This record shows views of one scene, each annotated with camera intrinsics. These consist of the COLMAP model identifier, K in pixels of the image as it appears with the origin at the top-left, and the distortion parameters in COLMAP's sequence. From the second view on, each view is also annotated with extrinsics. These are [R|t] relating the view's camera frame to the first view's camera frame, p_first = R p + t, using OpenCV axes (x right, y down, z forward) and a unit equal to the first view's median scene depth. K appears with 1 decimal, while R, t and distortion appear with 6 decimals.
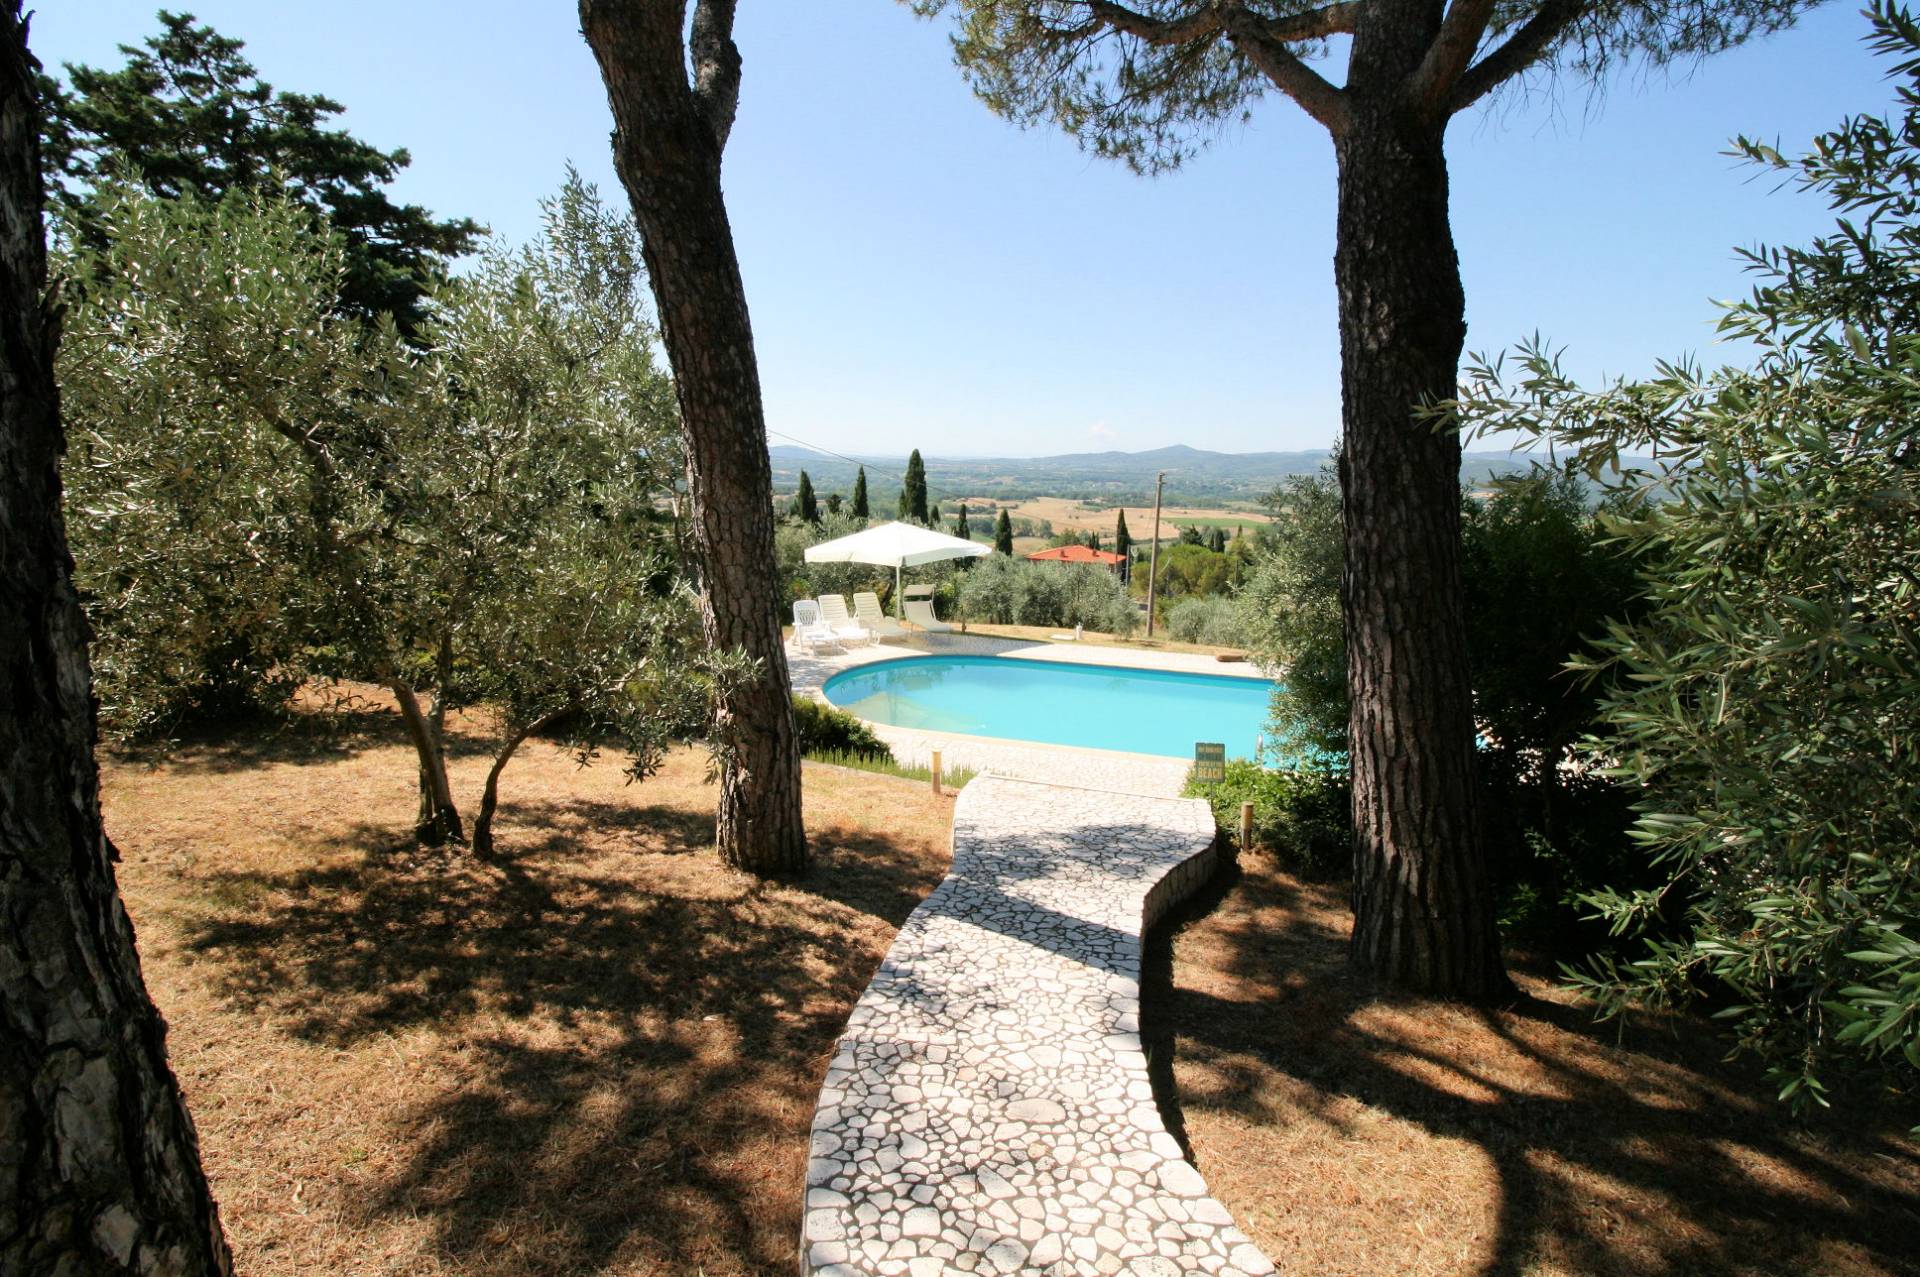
lens RADIAL K [[918.3, 0, 960.3], [0, 918.3, 612.5], [0, 0, 1]] dist [-0.001433, -0.000341]
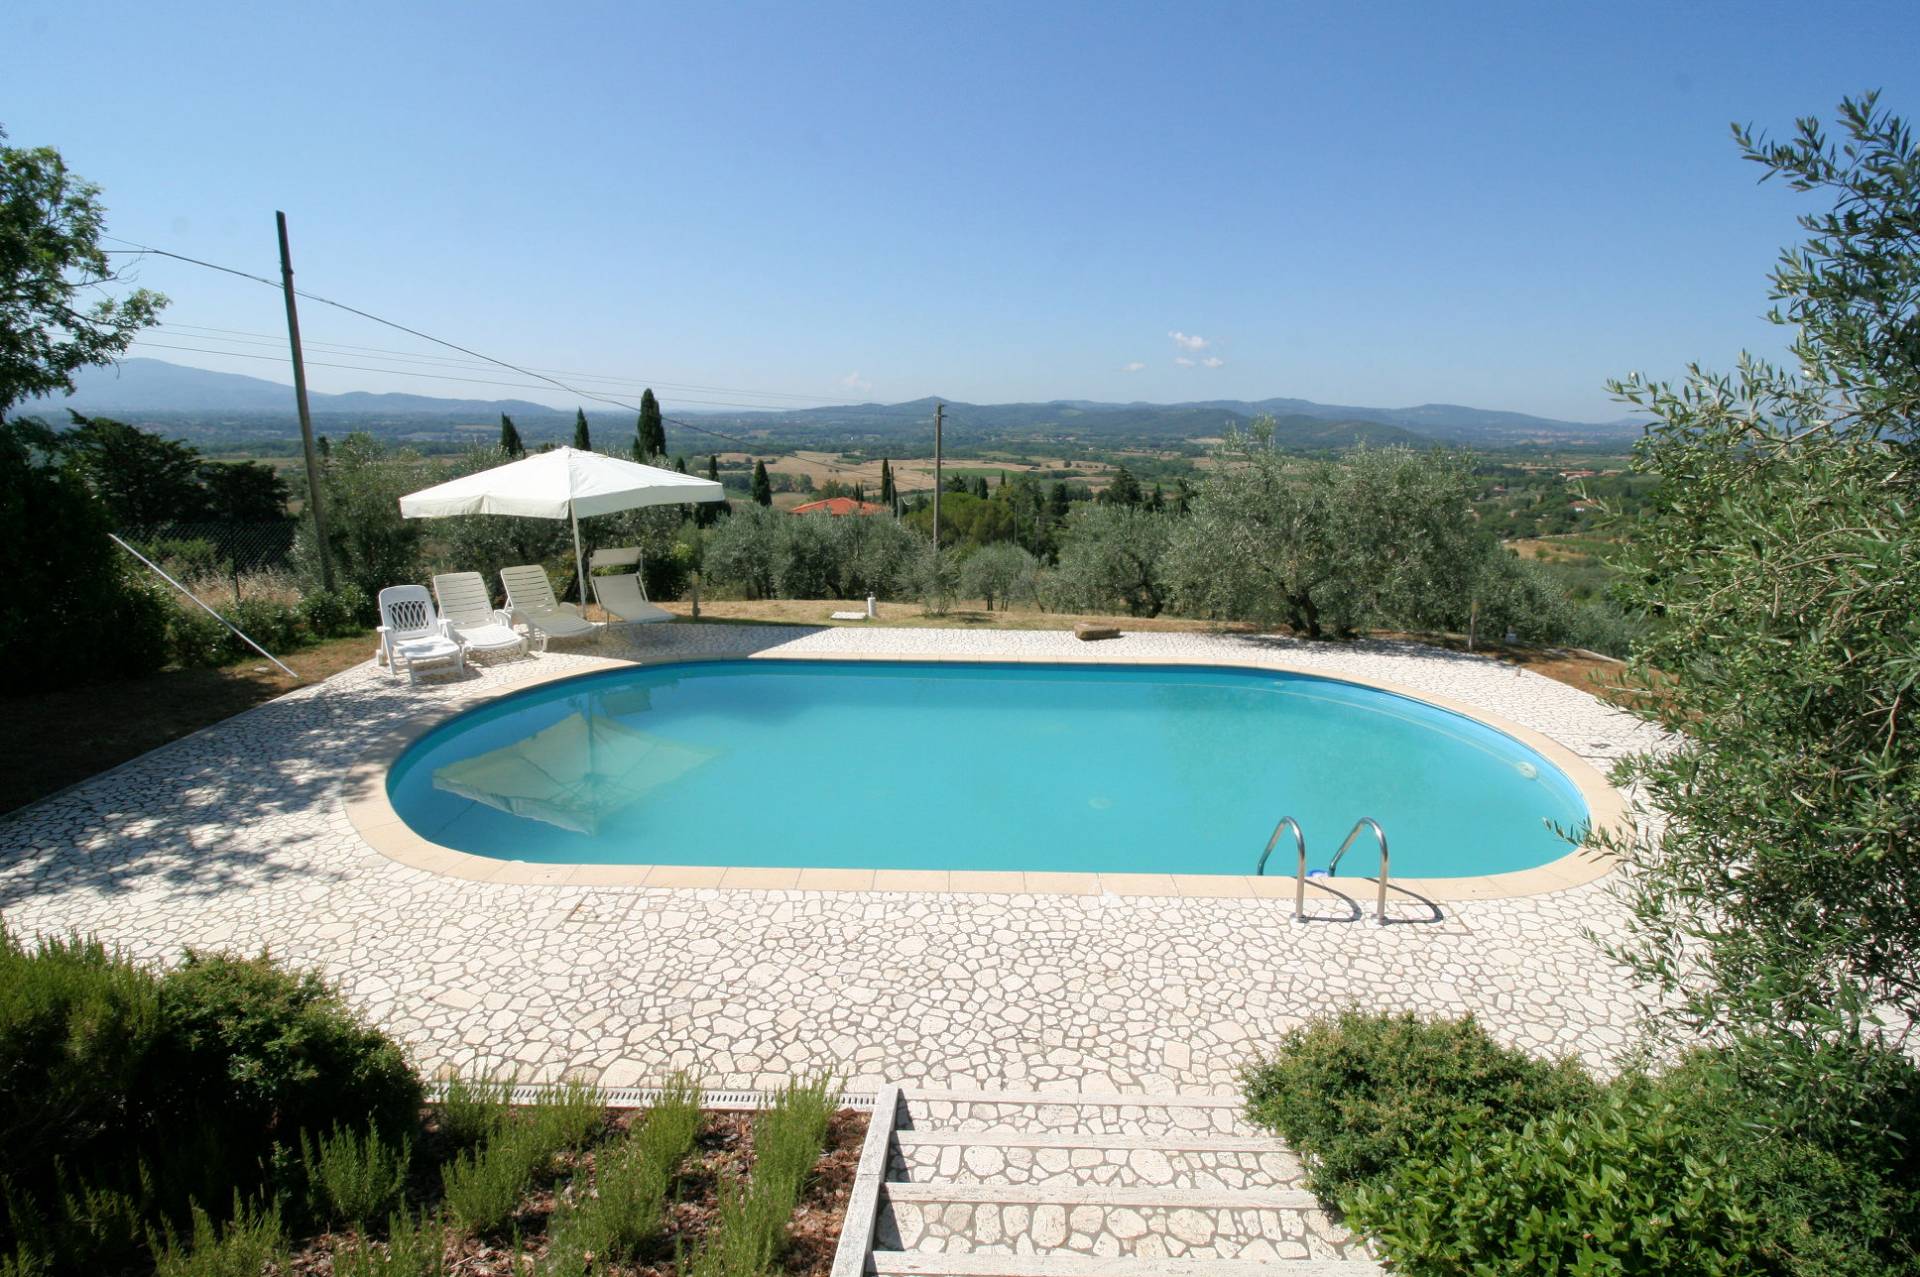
lens RADIAL K [[918.3, 0, 960.3], [0, 918.3, 612.5], [0, 0, 1]] dist [-0.001433, -0.000341]
pose [[0.966543, -0.064252, 0.248326, 0.013423], [0.051981, 0.997095, 0.055666, -0.005188], [-0.251181, -0.040896, 0.967076, 0.187832]]
